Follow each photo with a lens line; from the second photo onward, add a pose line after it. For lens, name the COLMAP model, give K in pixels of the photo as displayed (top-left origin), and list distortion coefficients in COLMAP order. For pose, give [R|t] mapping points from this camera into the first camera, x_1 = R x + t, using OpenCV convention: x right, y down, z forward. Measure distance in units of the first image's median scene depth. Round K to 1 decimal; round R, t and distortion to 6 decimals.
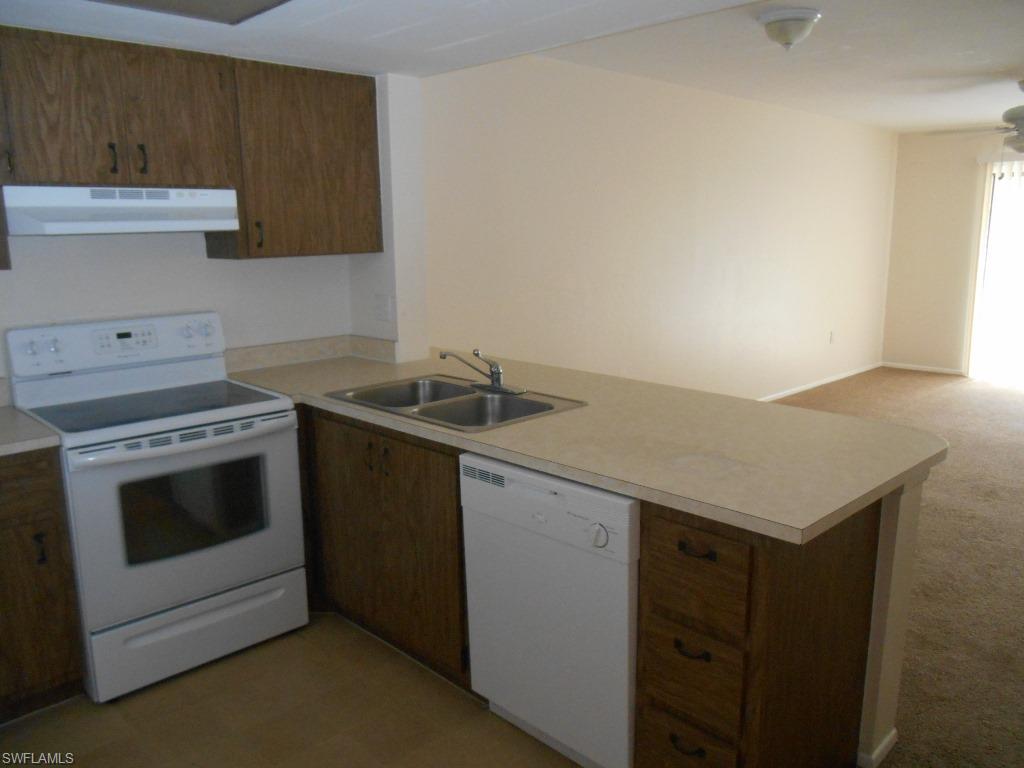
lens RADIAL K [[795.4, 0, 512.0], [0, 795.4, 384.0], [0, 0, 1]] dist [-0.028656, 0.022809]
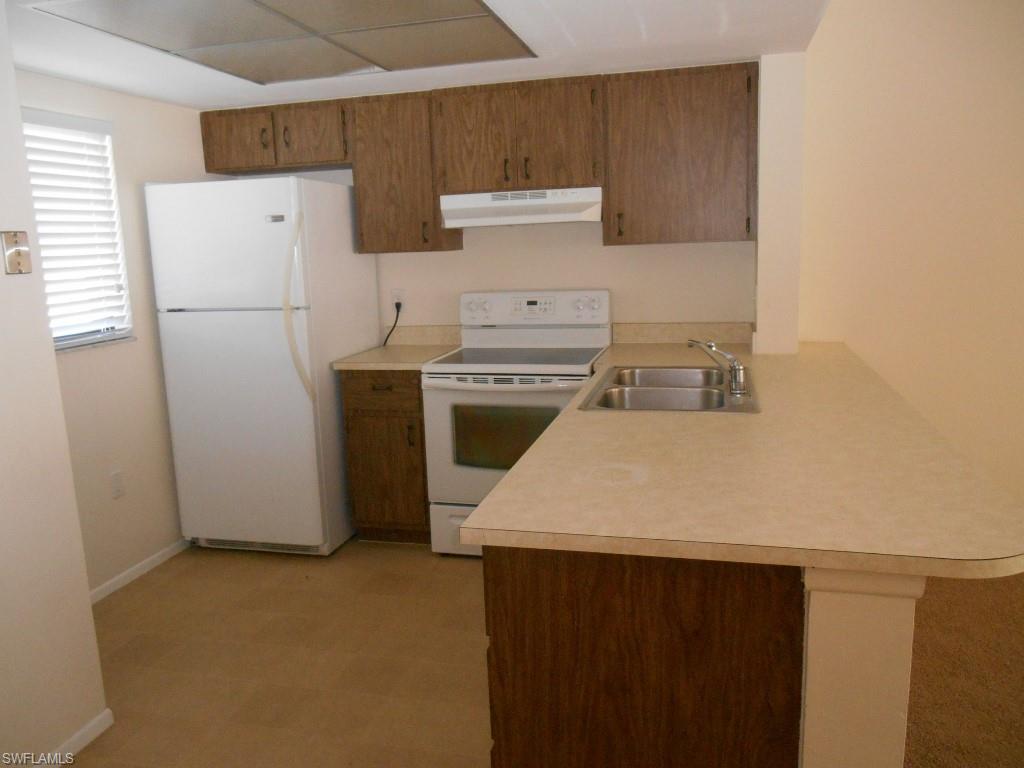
lens RADIAL K [[795.4, 0, 512.0], [0, 795.4, 384.0], [0, 0, 1]] dist [-0.028656, 0.022809]
pose [[0.523527, 0.149738, -0.838748, 0.659119], [-0.135441, 0.986544, 0.091584, -0.047880], [0.841175, 0.065654, 0.536763, 0.287317]]
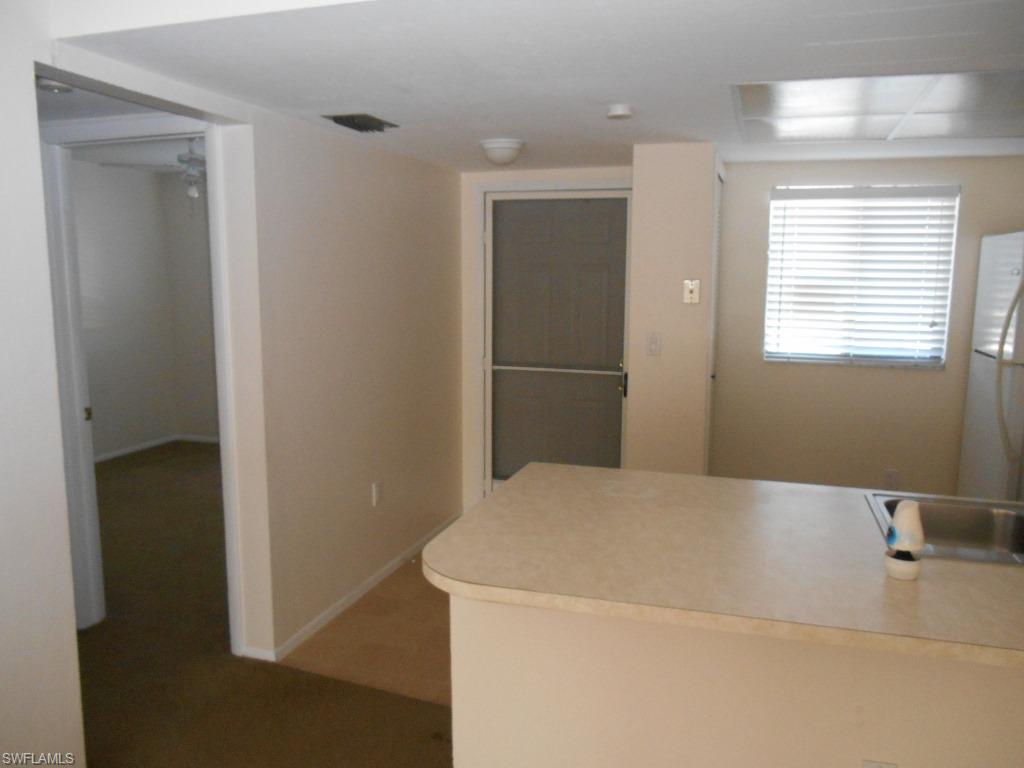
lens RADIAL K [[795.4, 0, 512.0], [0, 795.4, 384.0], [0, 0, 1]] dist [-0.028656, 0.022809]
pose [[-0.878835, 0.070261, -0.471925, 0.668502], [-0.091886, 0.945660, 0.311904, -0.281168], [0.468195, 0.317475, -0.824623, 1.302266]]
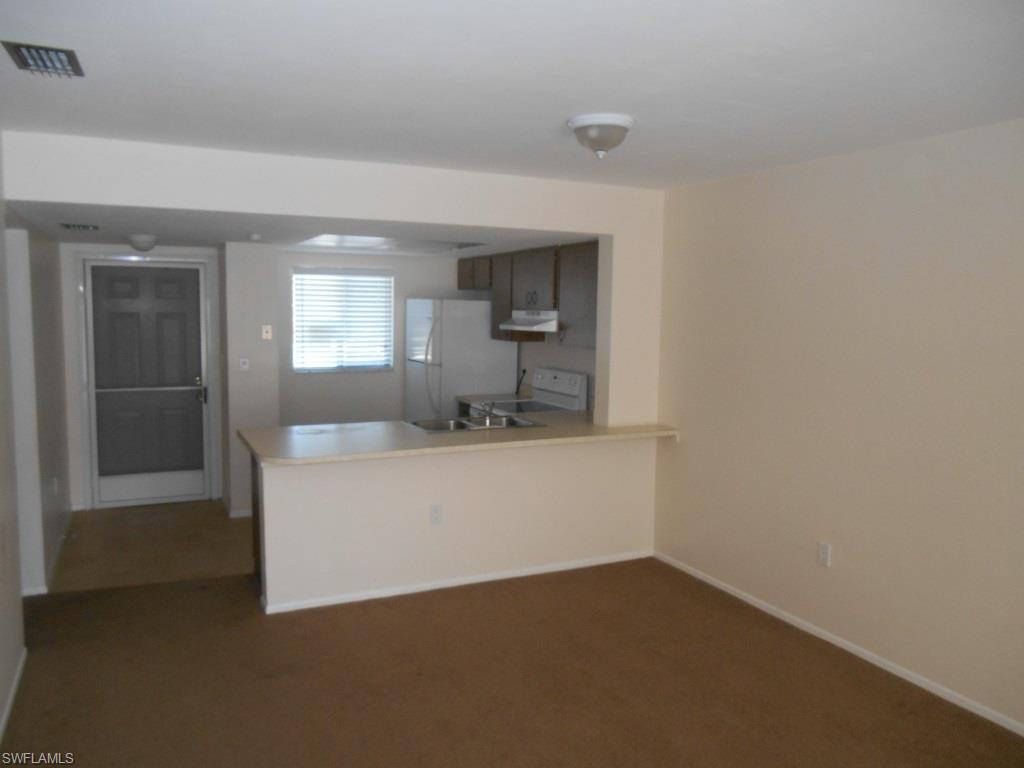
lens RADIAL K [[795.4, 0, 512.0], [0, 795.4, 384.0], [0, 0, 1]] dist [-0.028656, 0.022809]
pose [[-0.315965, 0.099461, -0.943543, 1.651479], [-0.193515, 0.966828, 0.166718, -0.400443], [0.928826, 0.235267, -0.286237, 1.596532]]
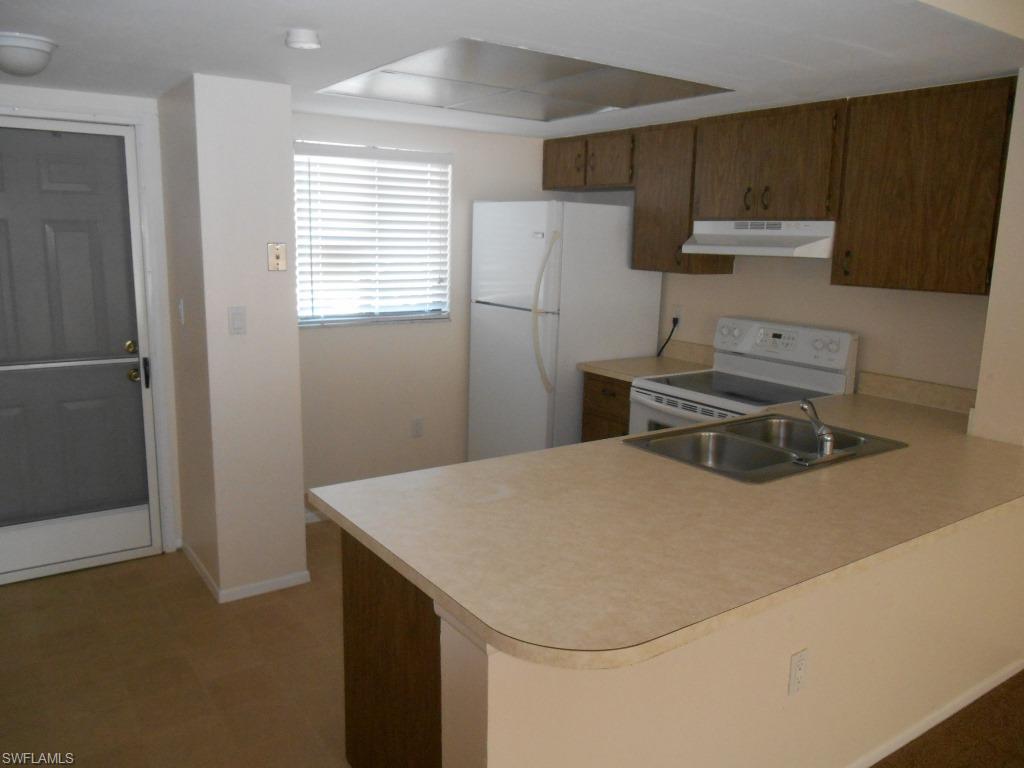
lens RADIAL K [[795.4, 0, 512.0], [0, 795.4, 384.0], [0, 0, 1]] dist [-0.028656, 0.022809]
pose [[-0.164634, 0.194752, -0.966937, 0.867134], [-0.210014, 0.950914, 0.227283, -0.198449], [0.963737, 0.240489, -0.115652, 0.802739]]
